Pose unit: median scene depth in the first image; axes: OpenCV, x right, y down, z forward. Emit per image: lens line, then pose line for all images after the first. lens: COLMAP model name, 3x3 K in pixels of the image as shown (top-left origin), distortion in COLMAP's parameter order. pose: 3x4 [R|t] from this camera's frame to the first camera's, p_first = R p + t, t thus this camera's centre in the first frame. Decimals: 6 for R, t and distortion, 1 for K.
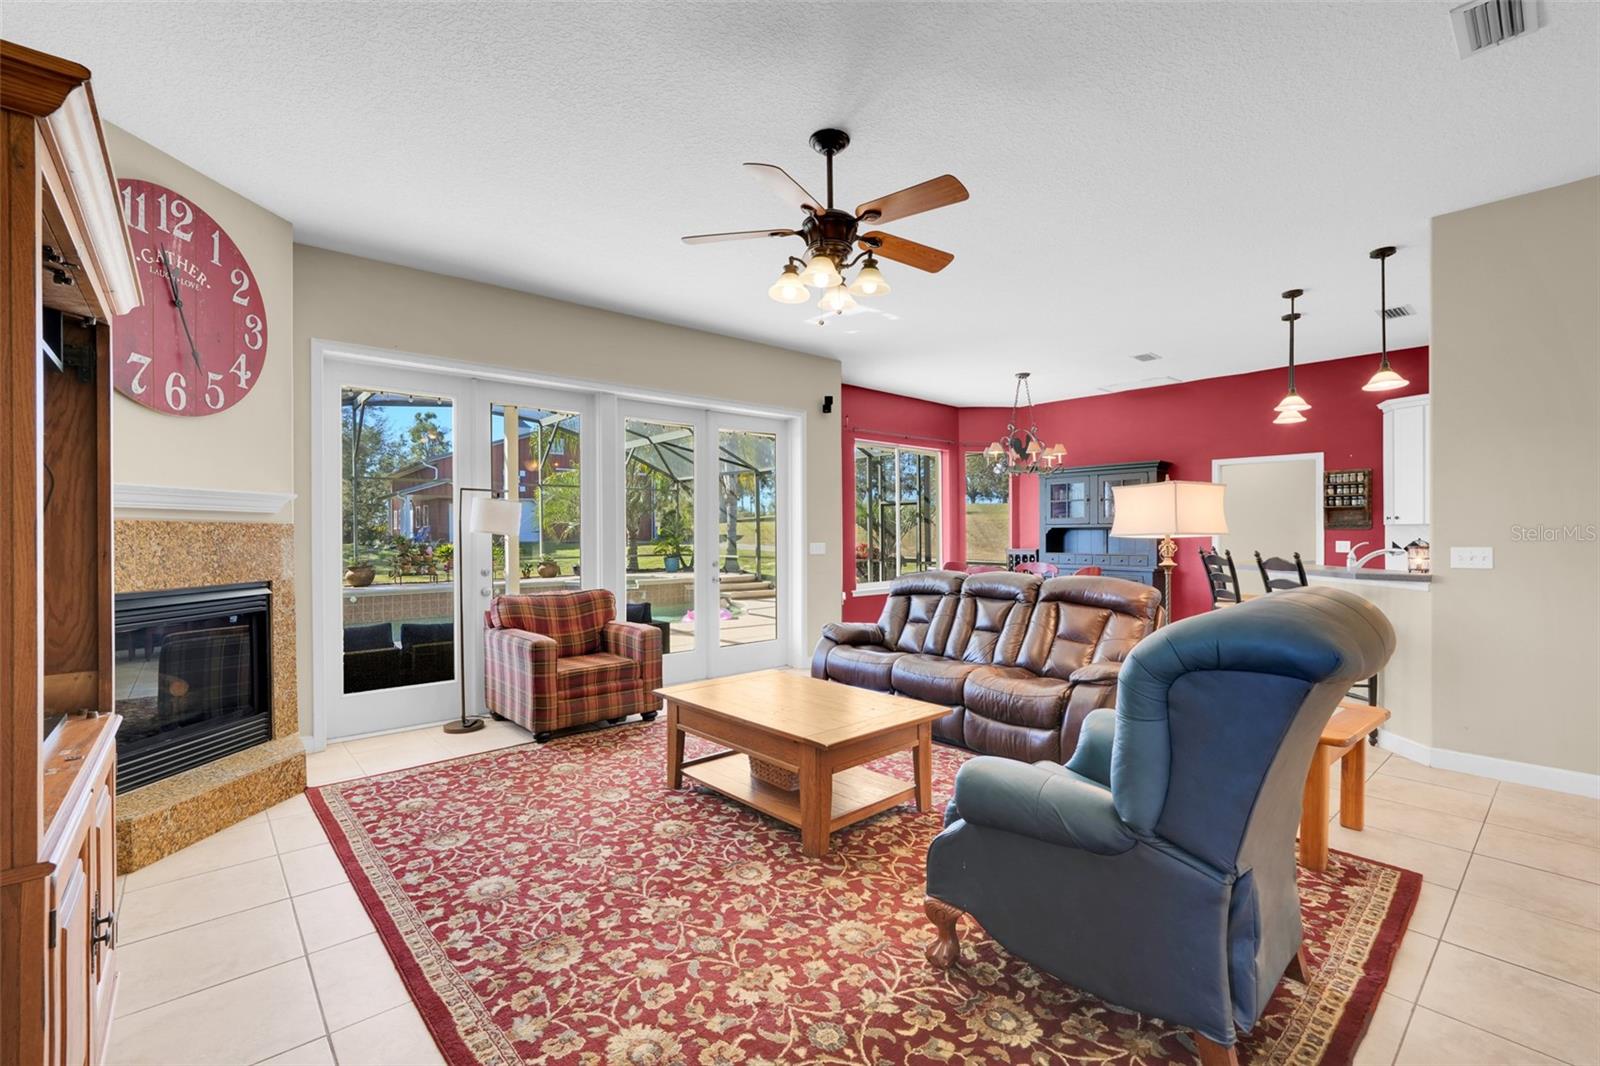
lens RADIAL K [[700.8, 0, 796.3], [0, 700.8, 529.7], [0, 0, 1]] dist [-0.009593, 0.002685]
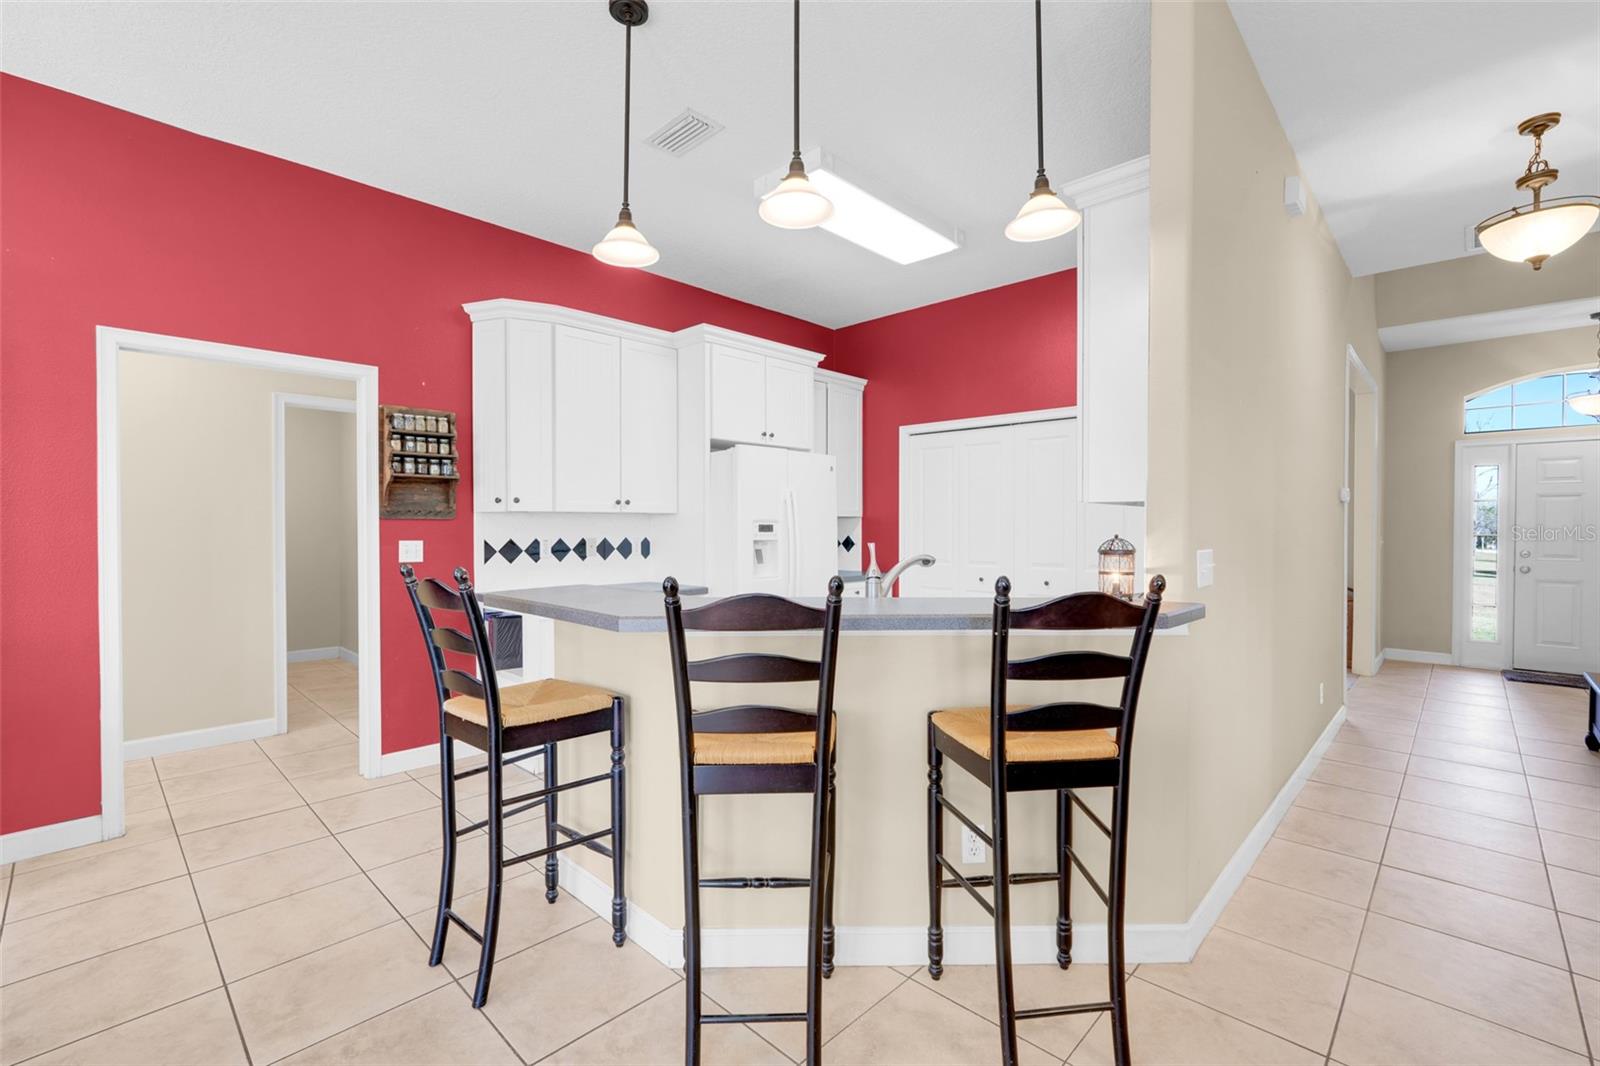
lens RADIAL K [[700.8, 0, 768.1], [0, 700.8, 539.4], [0, 0, 1]] dist [-0.009593, 0.002685]
pose [[-0.079228, -0.014568, 0.996750, 0.431994], [-0.001801, 0.999894, 0.014471, 0.013945], [-0.996855, -0.000649, -0.079246, 1.476248]]
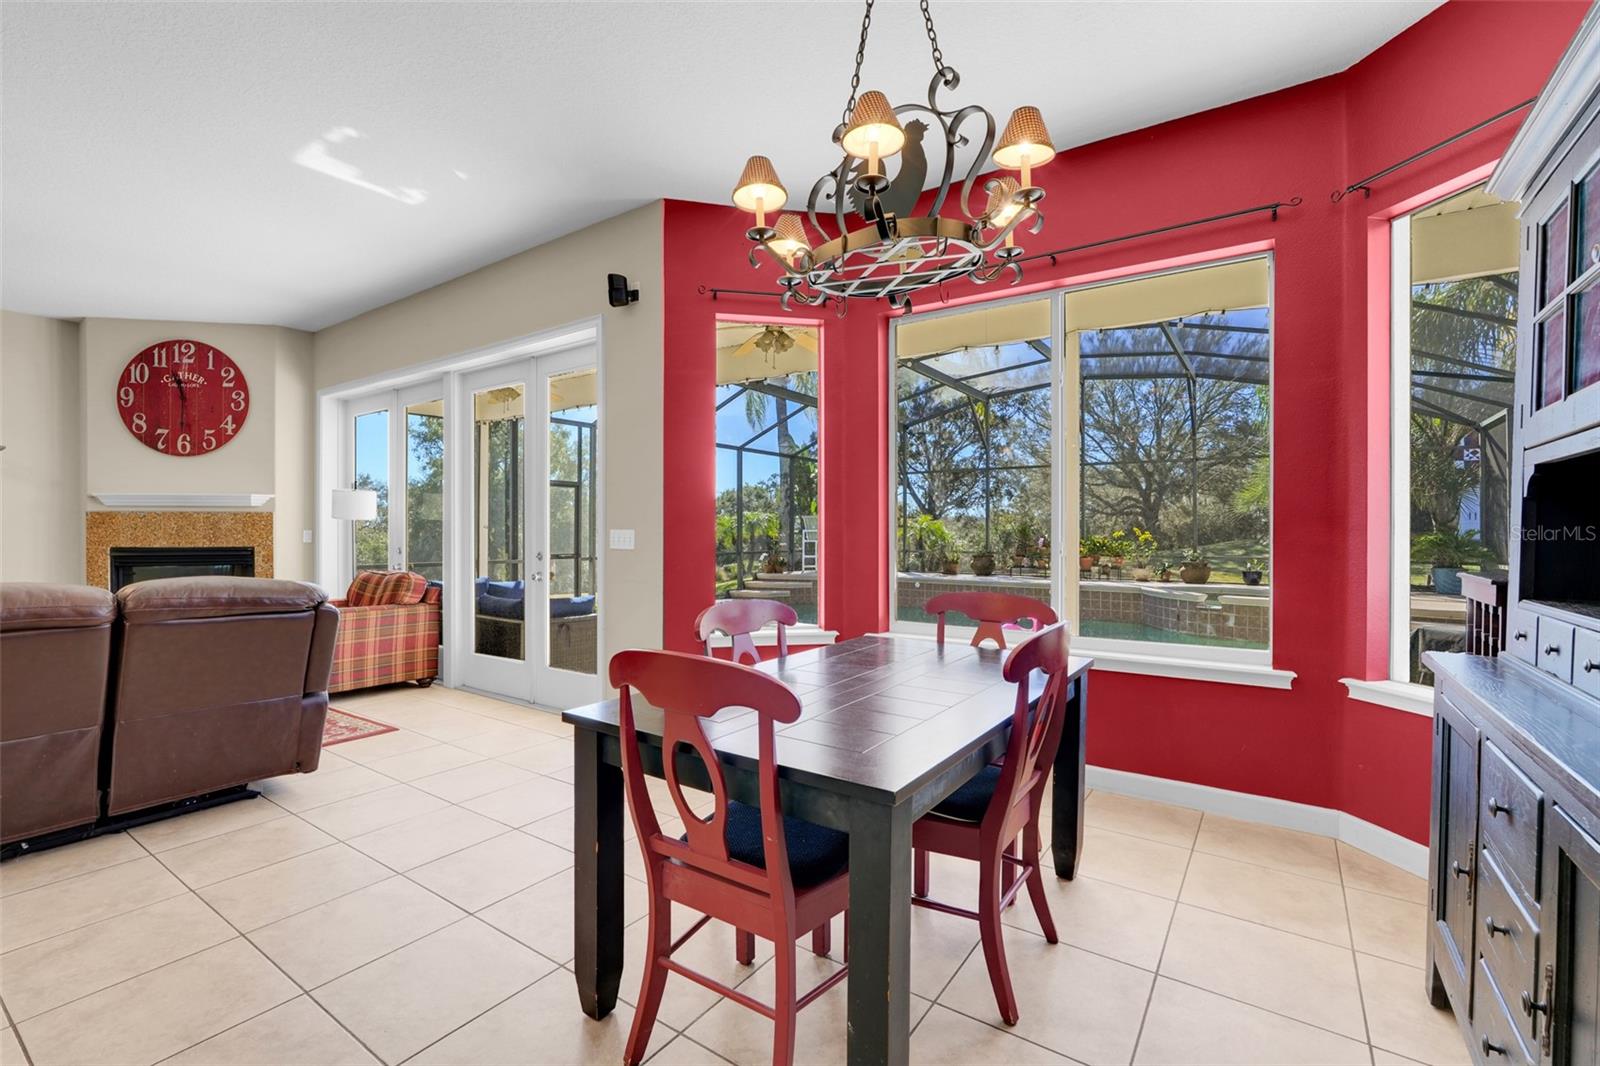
lens RADIAL K [[700.8, 0, 798.1], [0, 700.8, 529.6], [0, 0, 1]] dist [-0.009593, 0.002685]
pose [[0.253894, 0.001202, -0.967231, 1.242588], [0.004101, 0.999989, 0.002319, 0.035102], [0.967223, -0.004555, 0.253887, 1.920442]]
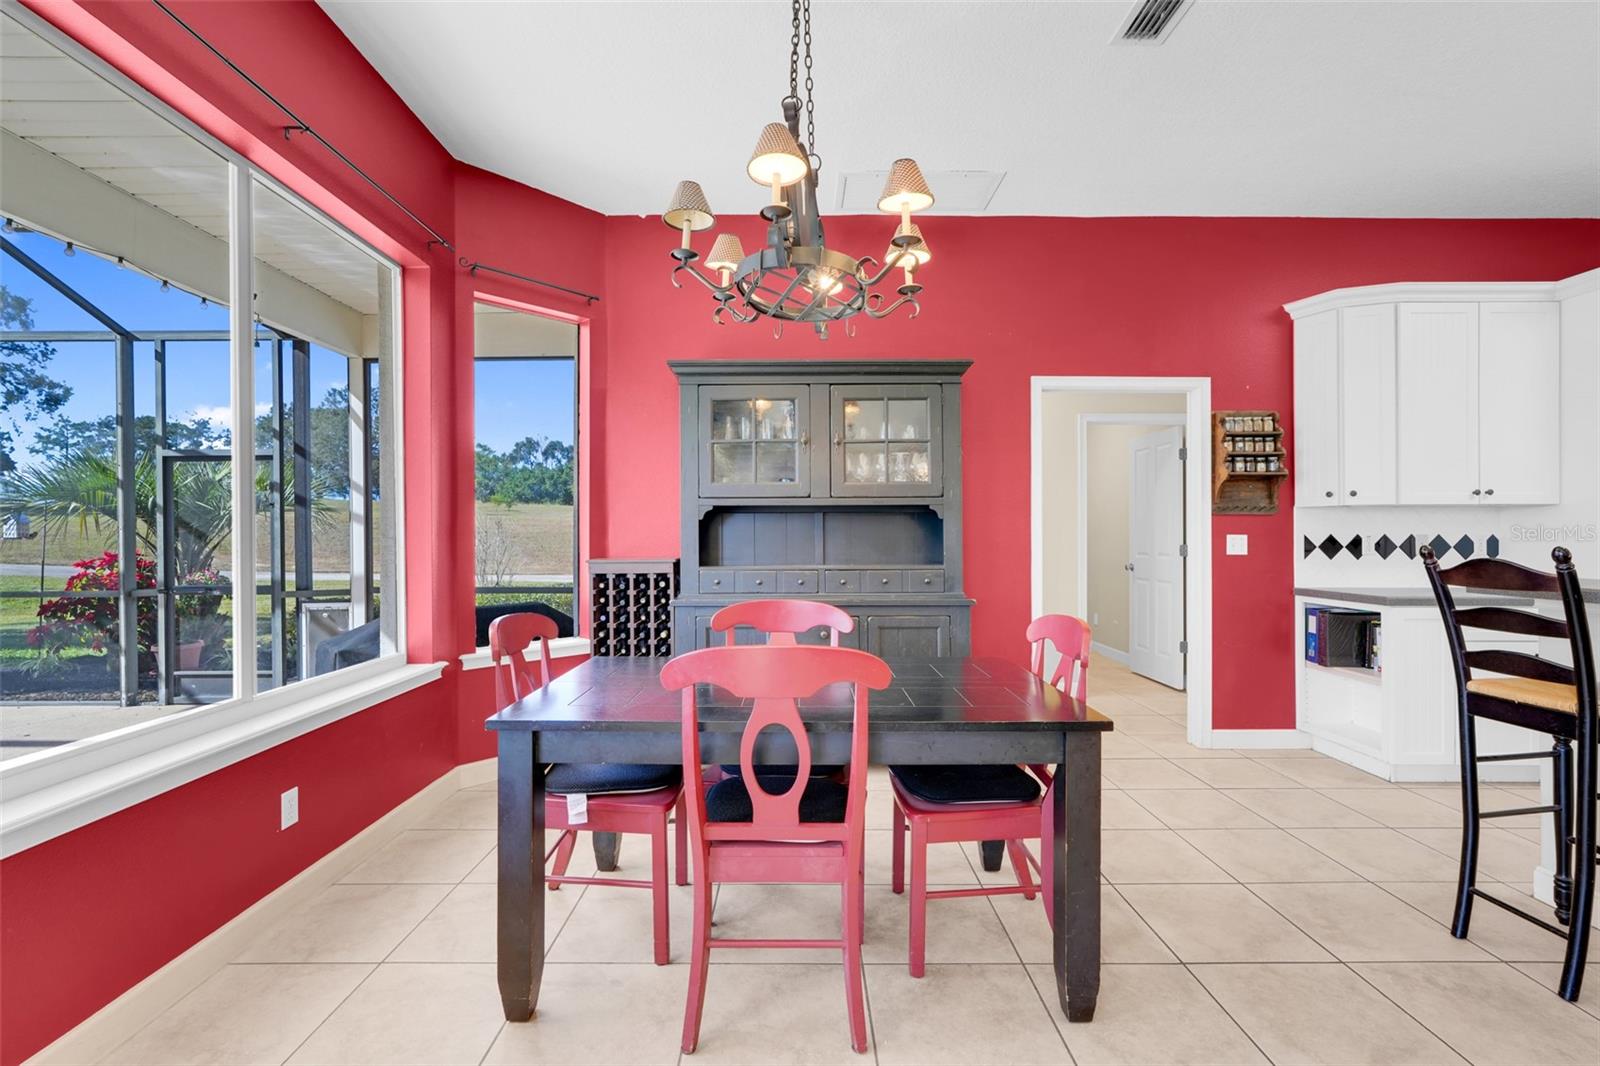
lens RADIAL K [[700.8, 0, 788.5], [0, 700.8, 527.2], [0, 0, 1]] dist [-0.009593, 0.002685]
pose [[0.655529, -0.000522, 0.755170, 0.202705], [-0.001960, 0.999995, 0.002393, 0.018598], [-0.755168, -0.003049, 0.655525, 1.732468]]
